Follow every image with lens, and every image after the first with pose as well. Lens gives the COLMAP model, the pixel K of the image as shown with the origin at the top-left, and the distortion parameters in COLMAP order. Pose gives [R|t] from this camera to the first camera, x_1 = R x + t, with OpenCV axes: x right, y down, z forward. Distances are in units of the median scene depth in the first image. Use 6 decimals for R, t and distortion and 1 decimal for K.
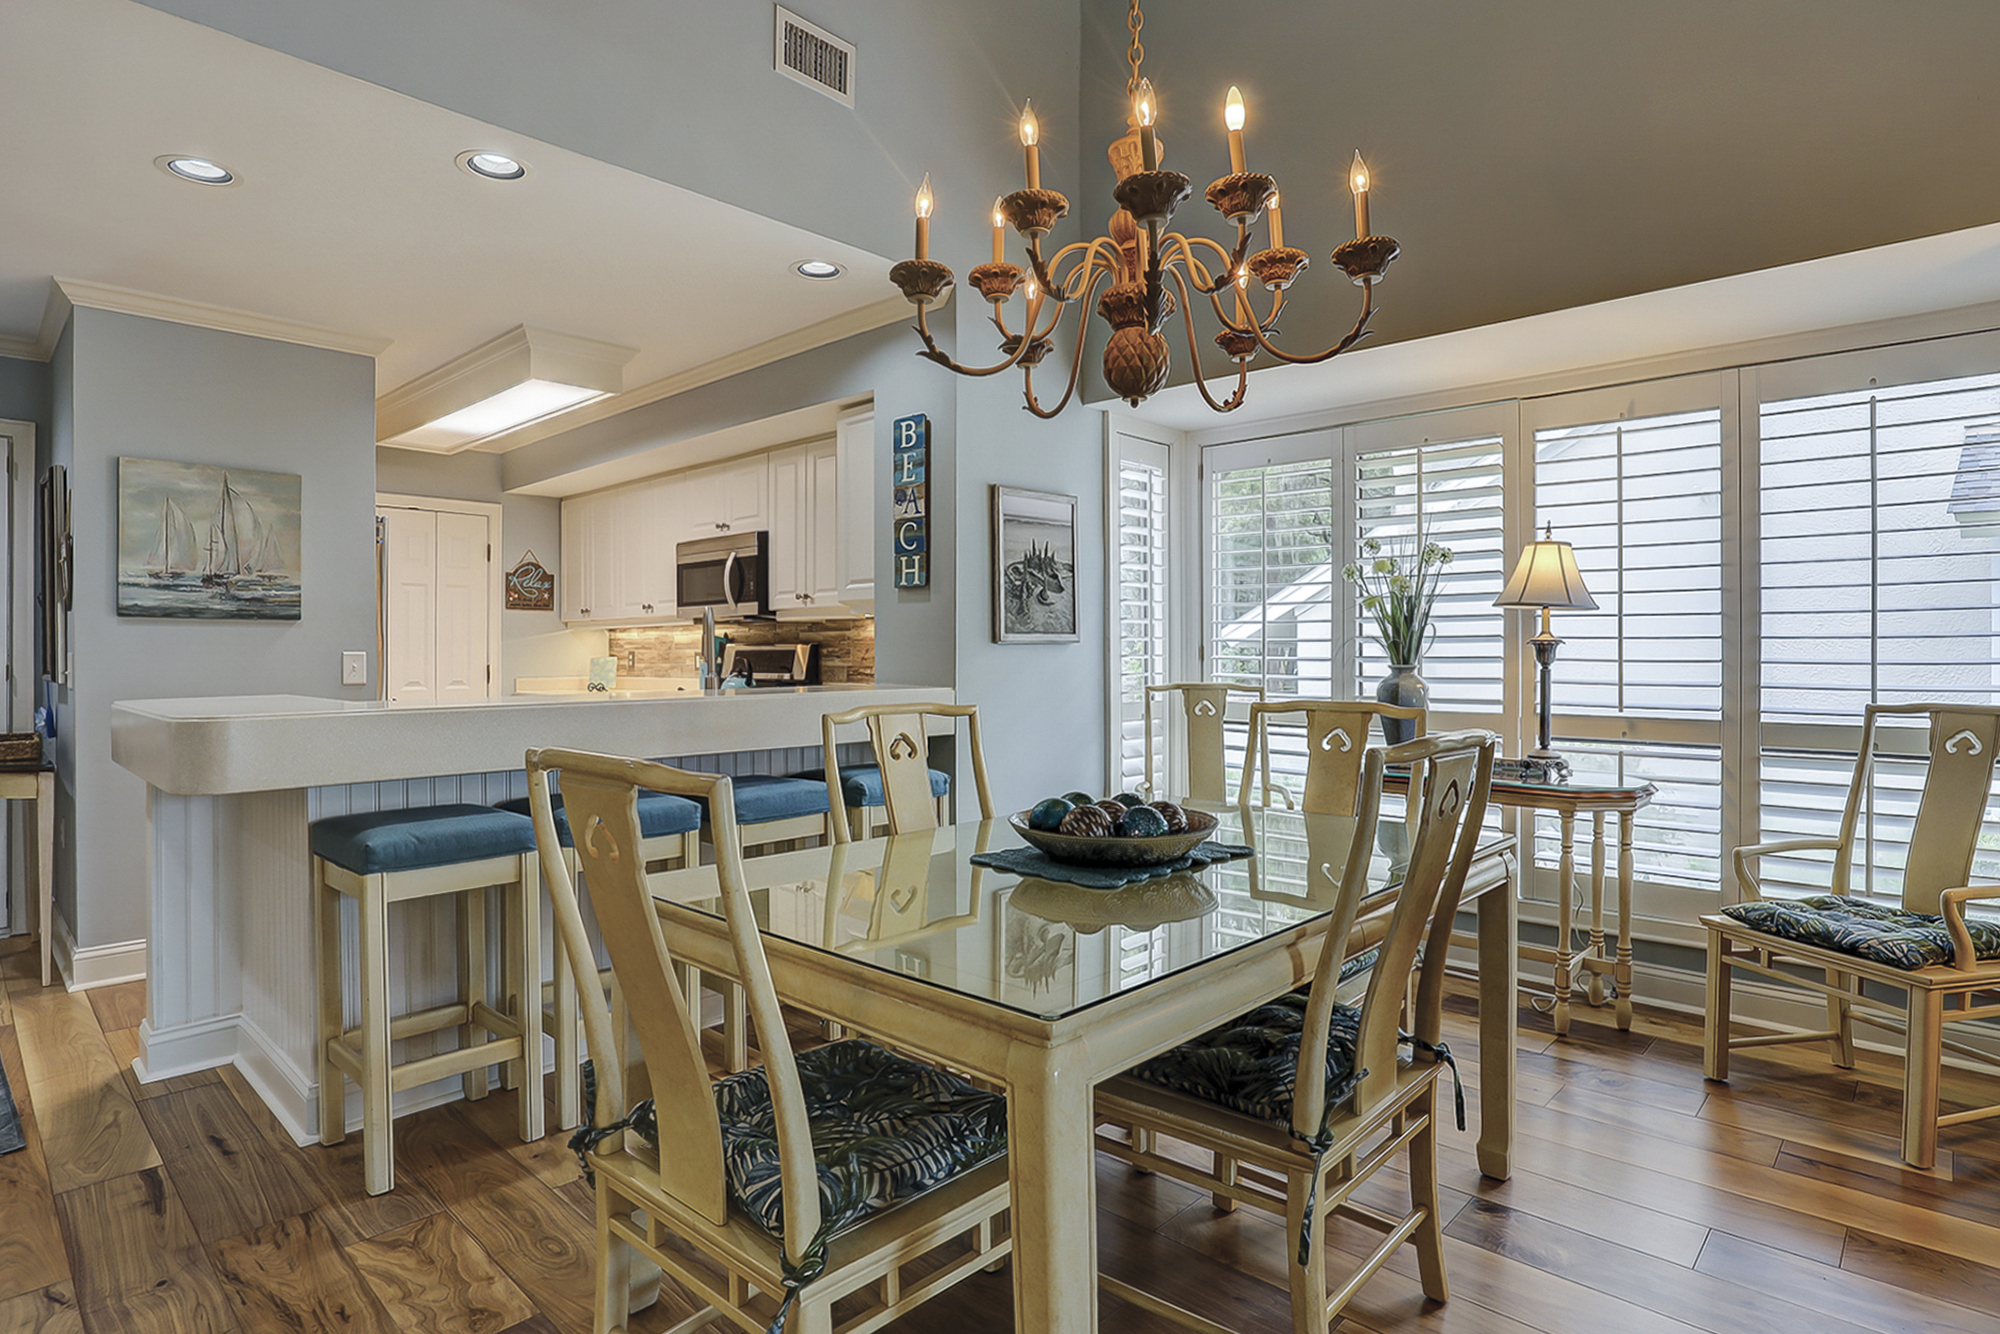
lens RADIAL K [[1035.0, 0, 975.3], [0, 1035.0, 672.4], [0, 0, 1]] dist [-0.045085, 0.000394]
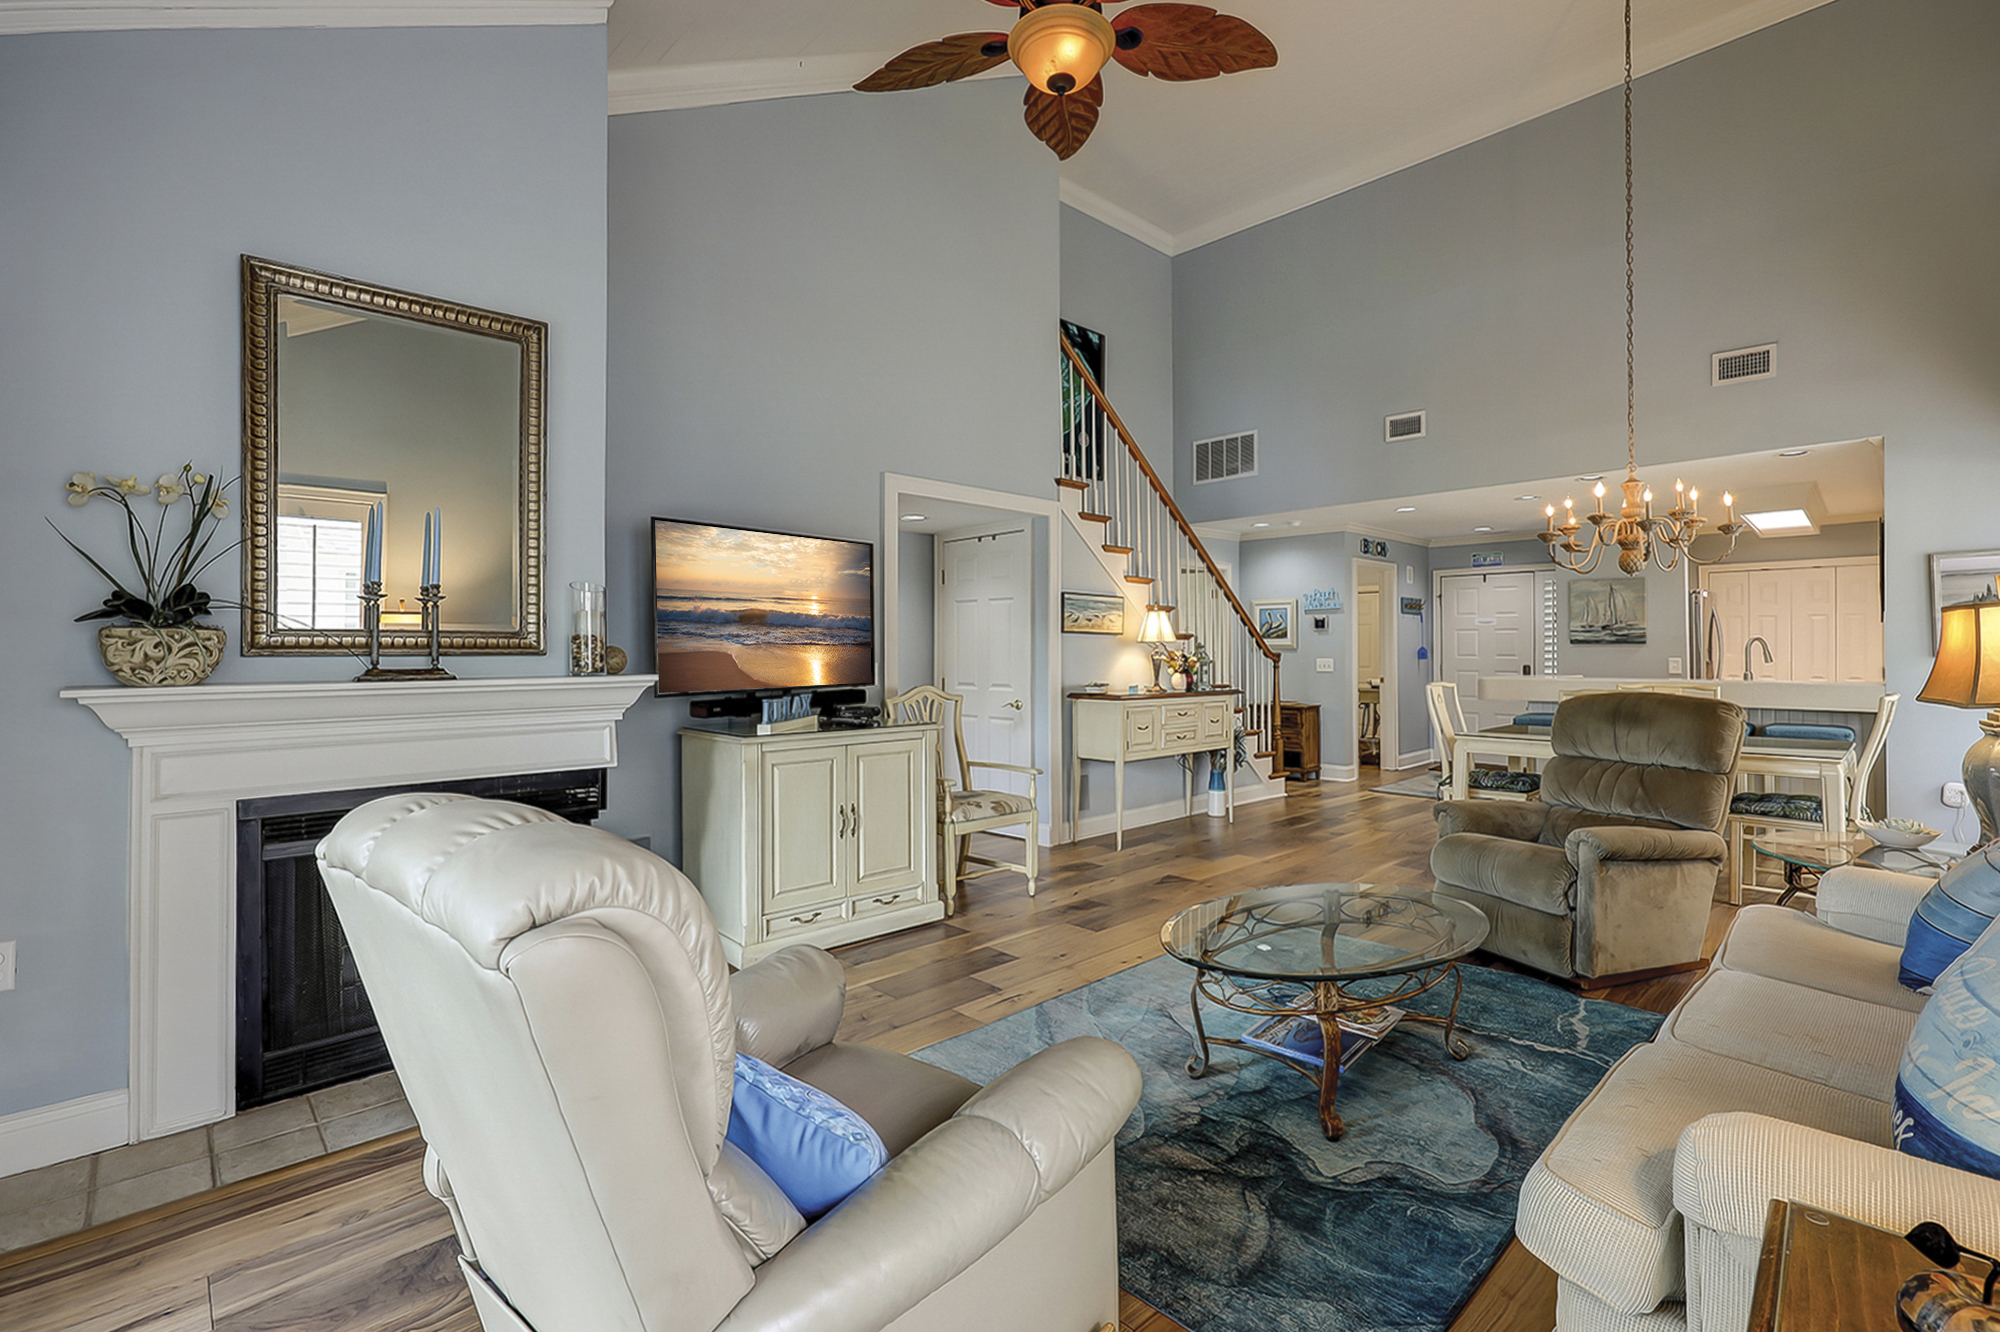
lens RADIAL K [[908.6, 0, 1012.0], [0, 908.6, 660.8], [0, 0, 1]] dist [-0.039107, 0.024529]
pose [[-0.014025, 0.007014, -0.999877, 1.395917], [-0.015275, 0.999857, 0.007228, -0.008016], [0.999785, 0.015375, -0.013916, -0.368502]]
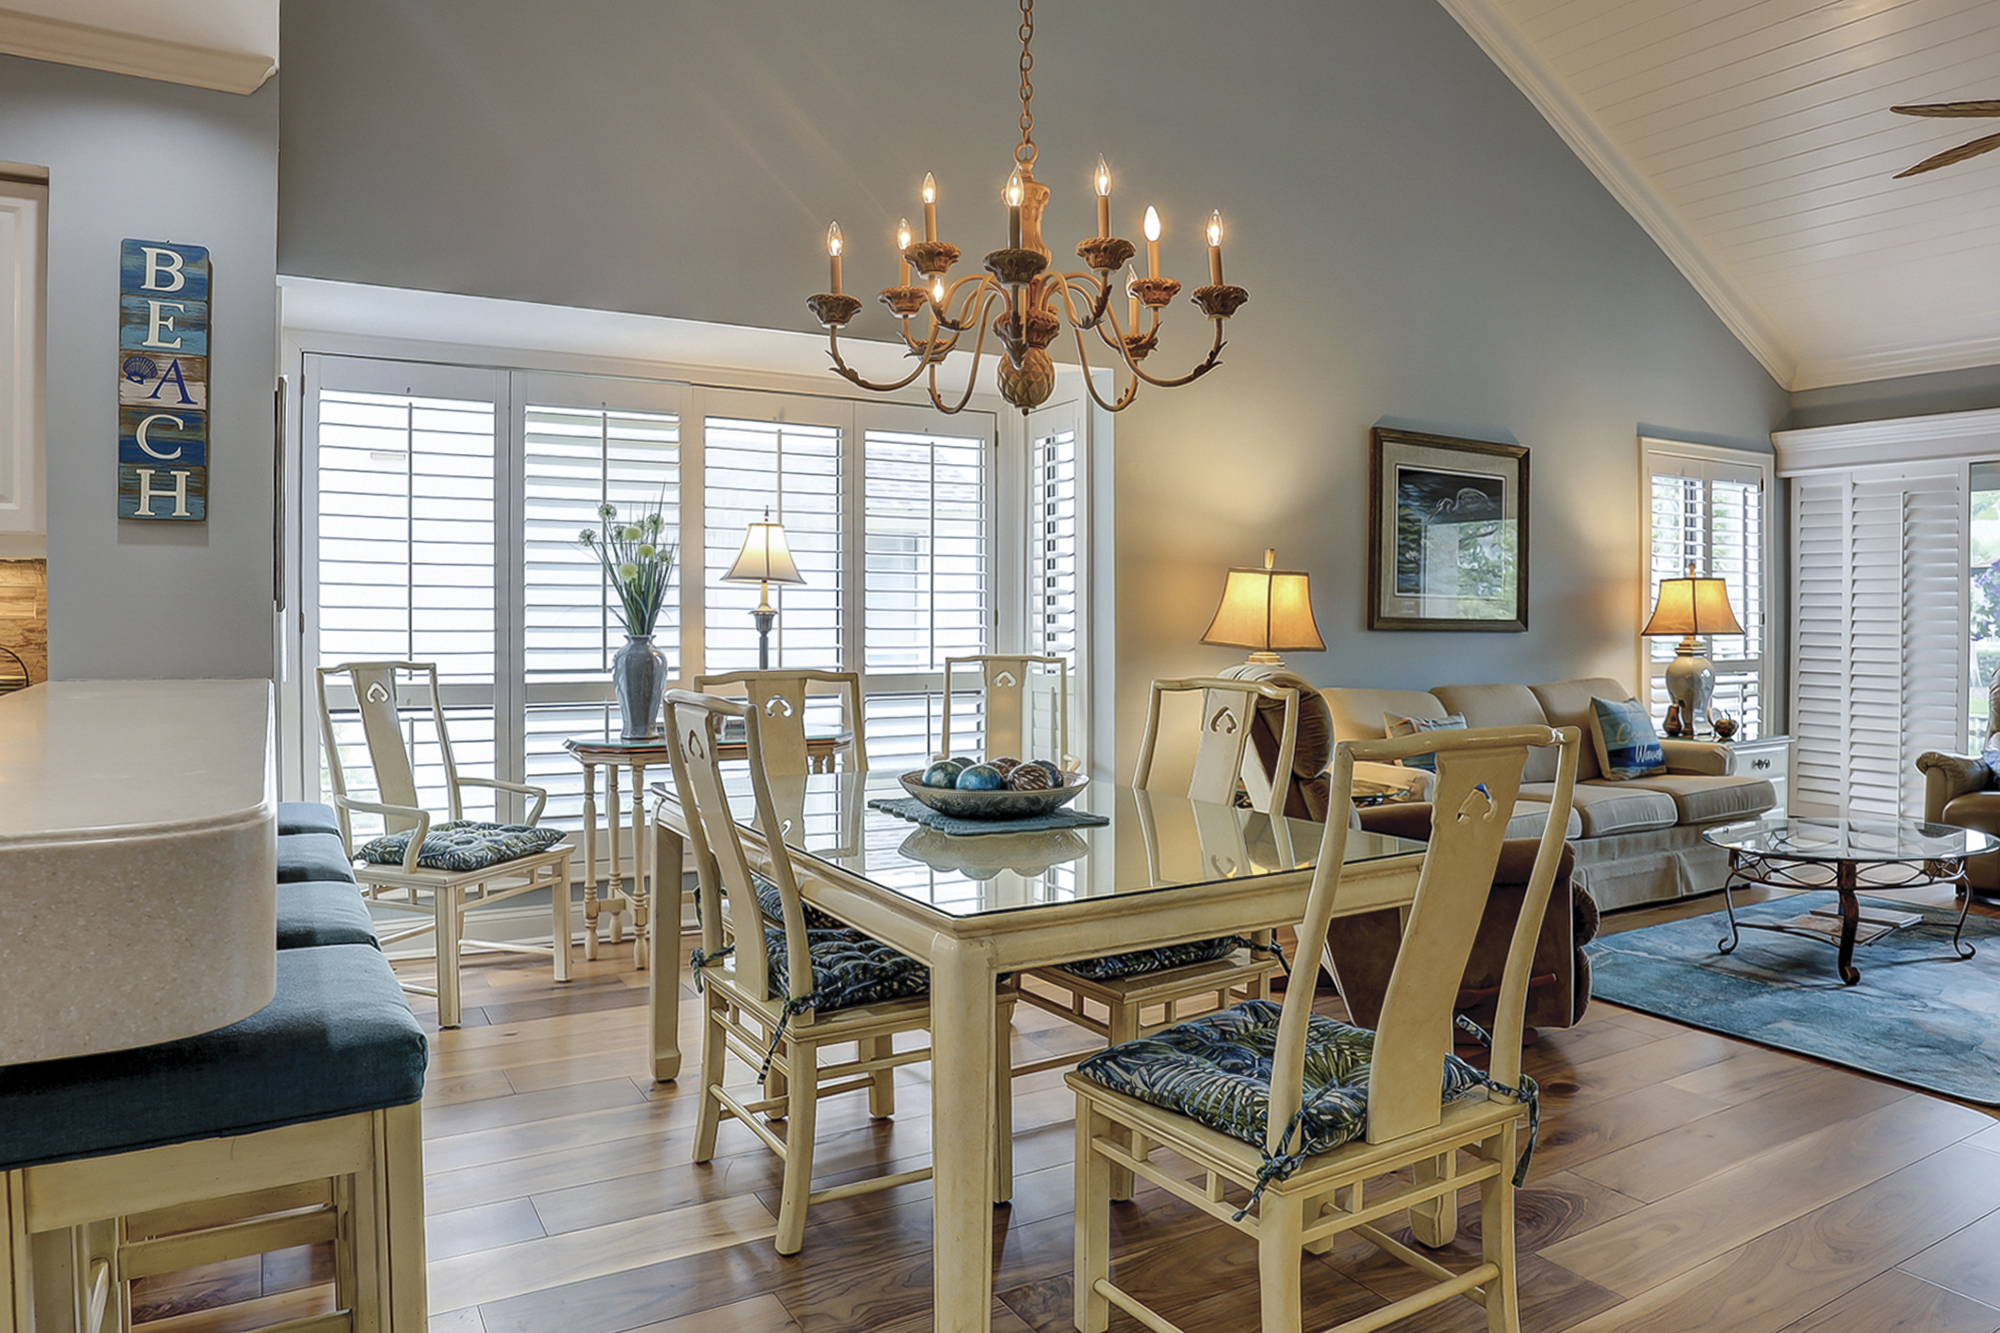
lens RADIAL K [[1263.1, 0, 998.3], [0, 1263.1, 618.4], [0, 0, 1]] dist [-0.049195, 0.002837]
pose [[0.266485, -0.003803, 0.963831, -0.634369], [0.012934, 0.999916, 0.000369, -0.018118], [-0.963752, 0.012368, 0.266512, 0.328497]]
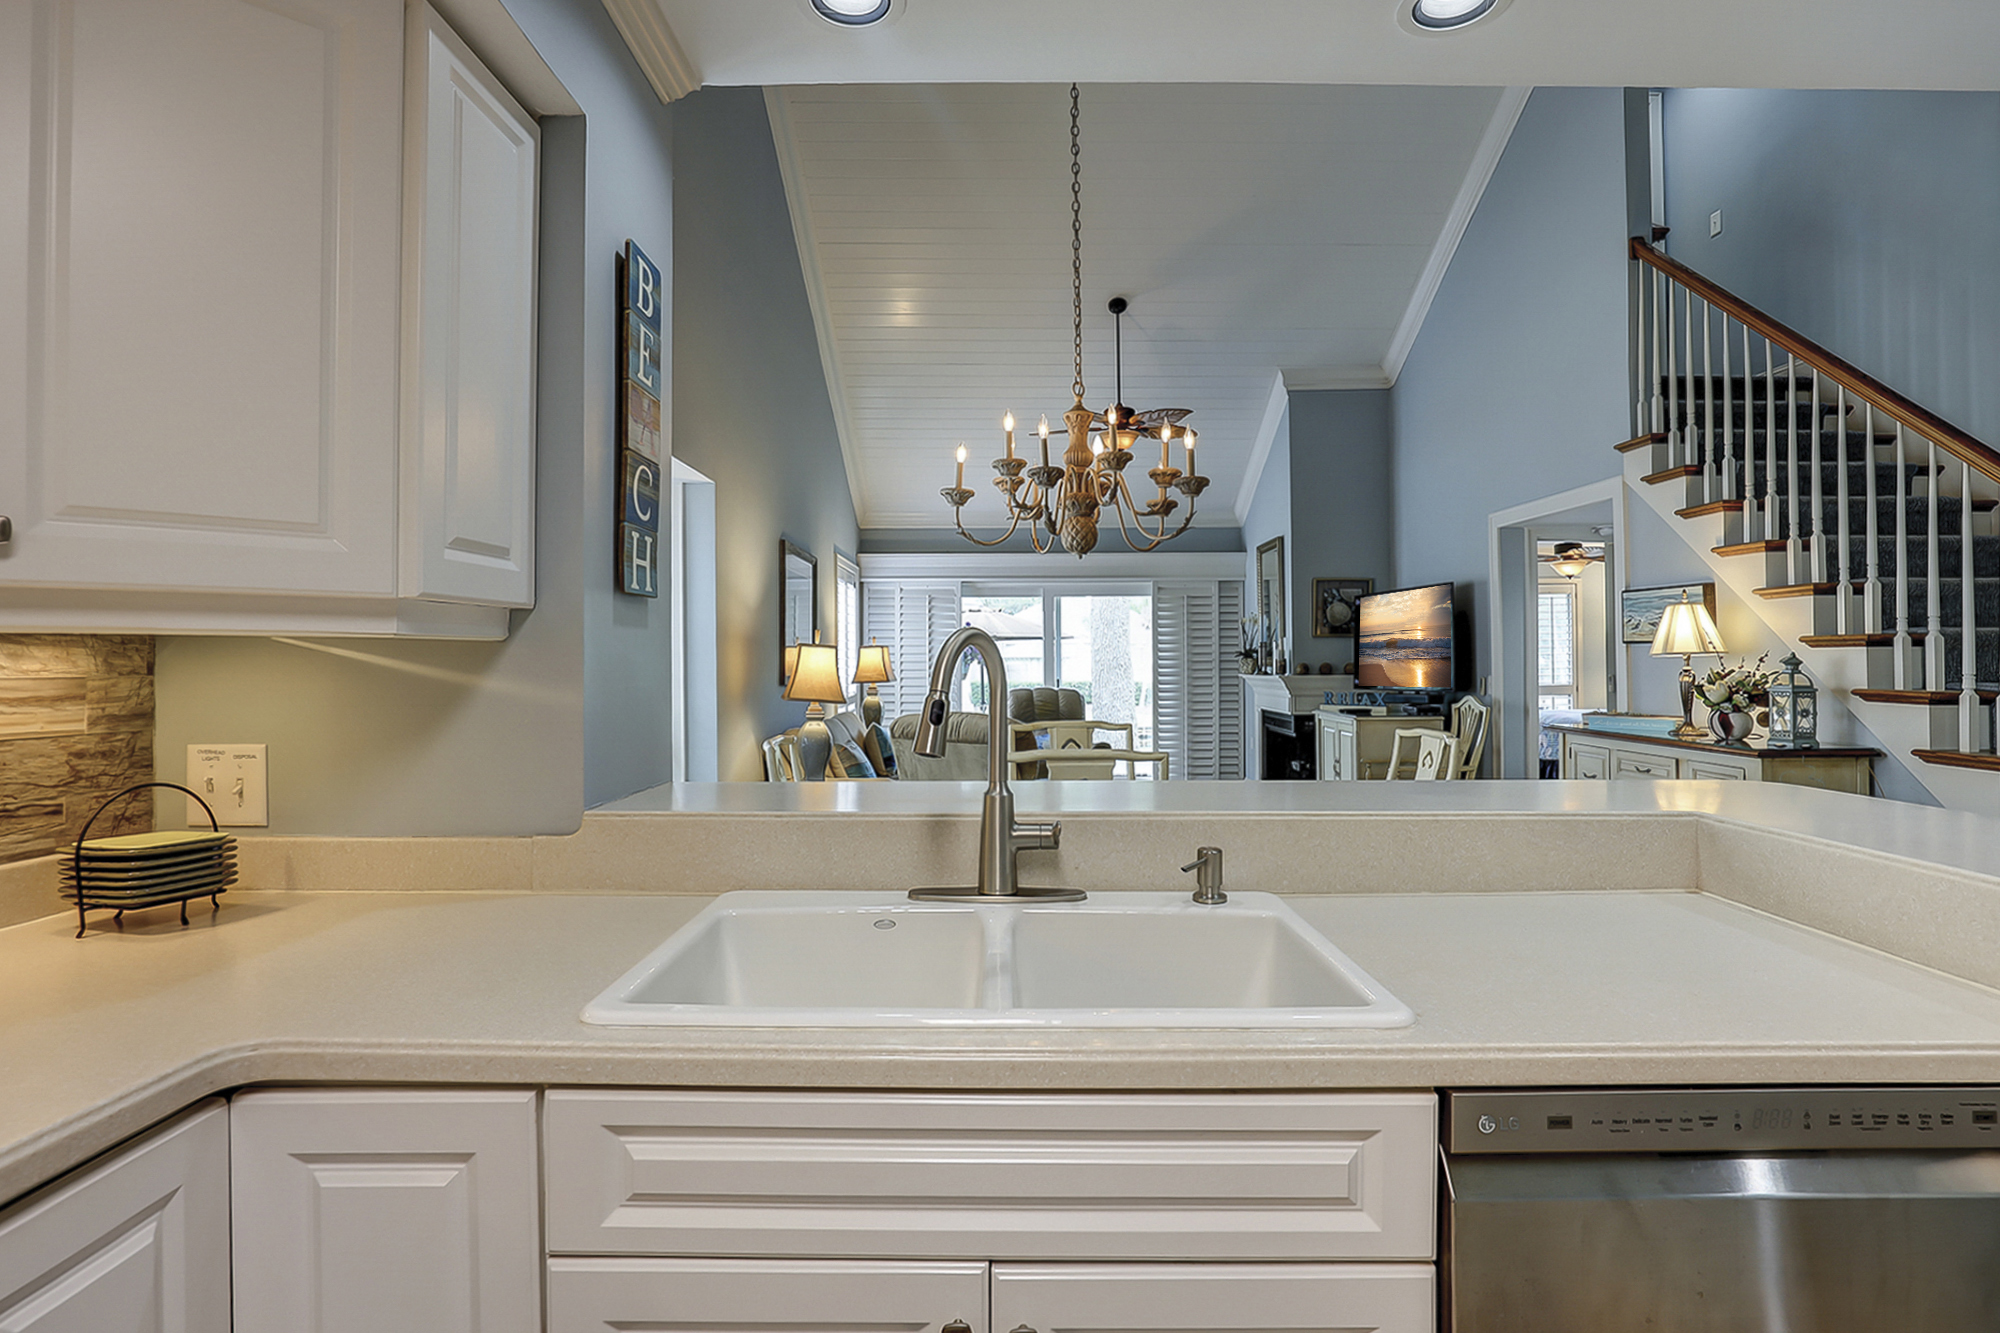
lens RADIAL K [[1014.8, 0, 1000.0], [0, 1014.8, 666.5], [0, 0, 1]] dist [-0.004457, 0.000080]
pose [[-0.698696, -0.004290, 0.715406, -0.527880], [0.015825, 0.999645, 0.021451, -0.056214], [-0.715244, 0.026309, -0.698379, 1.213867]]
